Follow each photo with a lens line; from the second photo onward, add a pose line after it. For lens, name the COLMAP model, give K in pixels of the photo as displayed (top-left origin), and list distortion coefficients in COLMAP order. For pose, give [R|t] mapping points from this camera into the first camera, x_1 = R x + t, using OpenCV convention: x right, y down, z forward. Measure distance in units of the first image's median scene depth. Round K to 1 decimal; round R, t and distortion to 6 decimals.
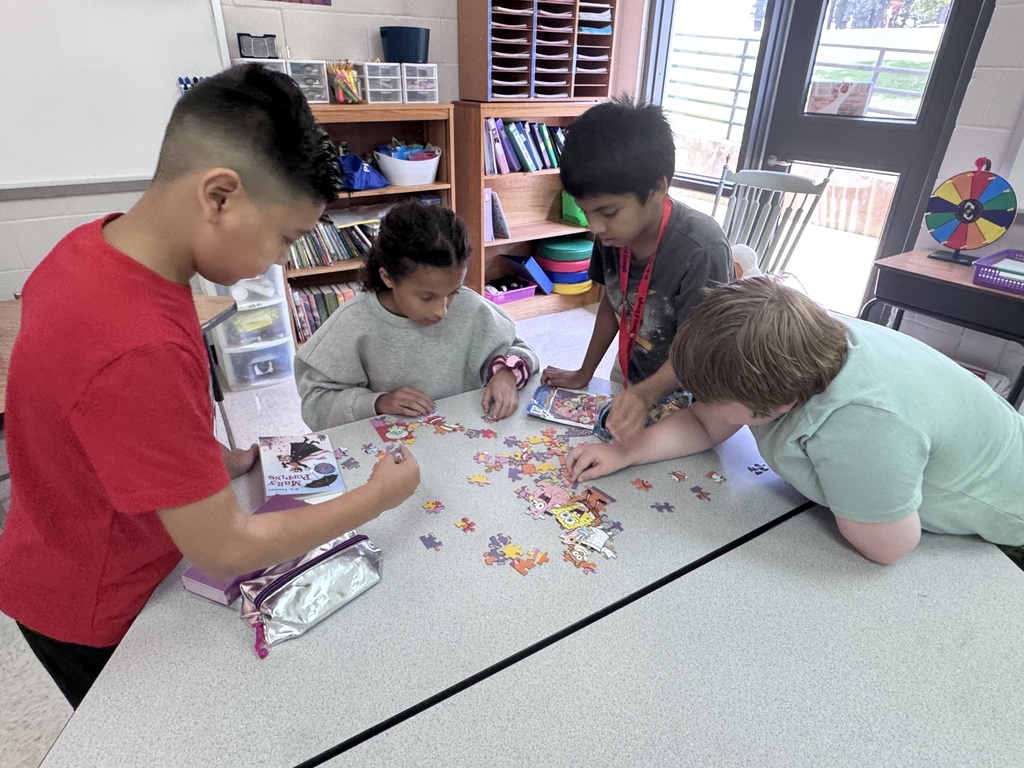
lens RADIAL K [[598.0, 0, 512.0], [0, 598.0, 384.0], [0, 0, 1]] dist [-0.001108, -0.000358]
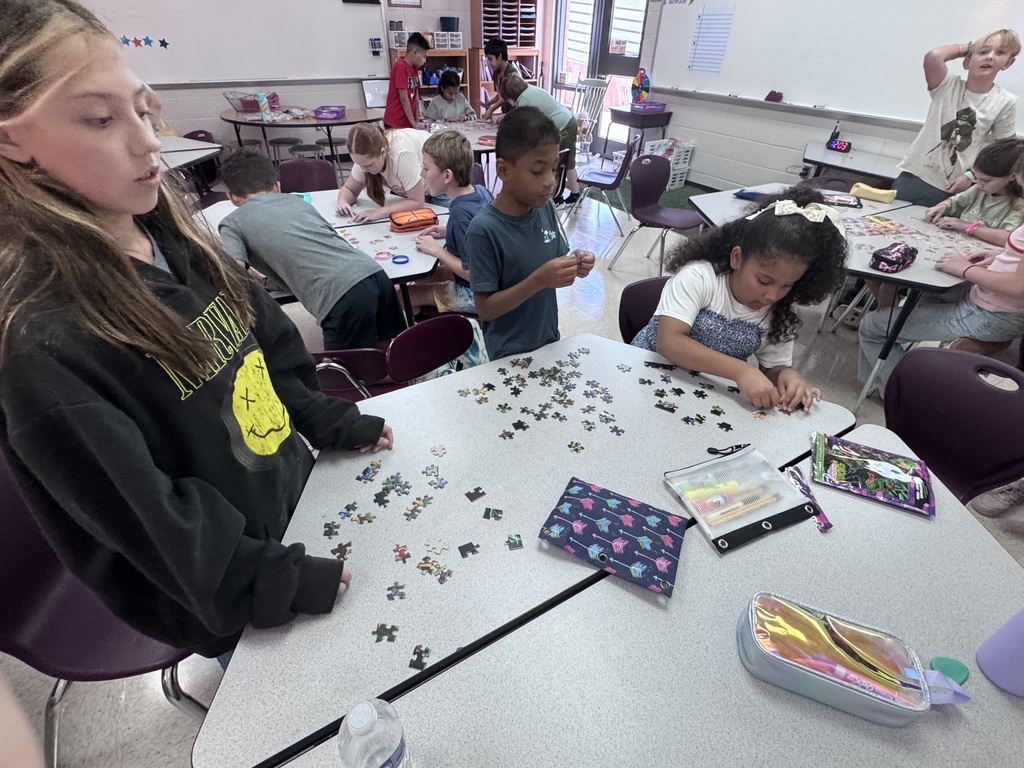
lens RADIAL K [[475.1, 0, 512.0], [0, 475.1, 384.0], [0, 0, 1]] dist [0.000594, 0.000080]
pose [[0.997445, 0.040491, -0.058848, 0.261547], [-0.030613, 0.986643, 0.159995, 0.602858], [0.064540, -0.157785, 0.985362, -1.196338]]
